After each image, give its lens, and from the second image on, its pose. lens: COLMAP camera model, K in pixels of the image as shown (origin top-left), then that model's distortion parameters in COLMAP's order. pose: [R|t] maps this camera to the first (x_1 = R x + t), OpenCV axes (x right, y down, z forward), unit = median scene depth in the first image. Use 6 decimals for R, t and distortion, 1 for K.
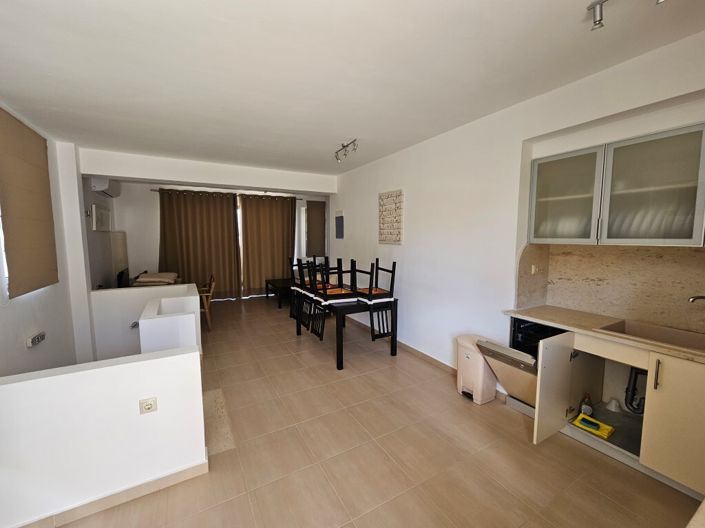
lens RADIAL K [[289.0, 0, 353.0], [0, 289.0, 265.7], [0, 0, 1]] dist [-0.000188, -0.000116]
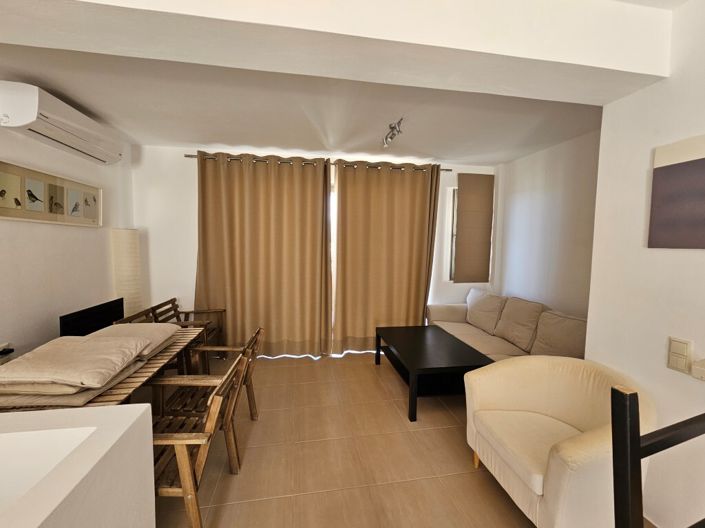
lens RADIAL K [[289.0, 0, 351.2], [0, 289.0, 263.2], [0, 0, 1]] dist [-0.000188, -0.000116]
pose [[0.941164, 0.036271, -0.335998, -0.176855], [-0.047864, 0.998508, -0.026283, -0.048363], [0.334543, 0.040819, 0.941496, 0.506264]]
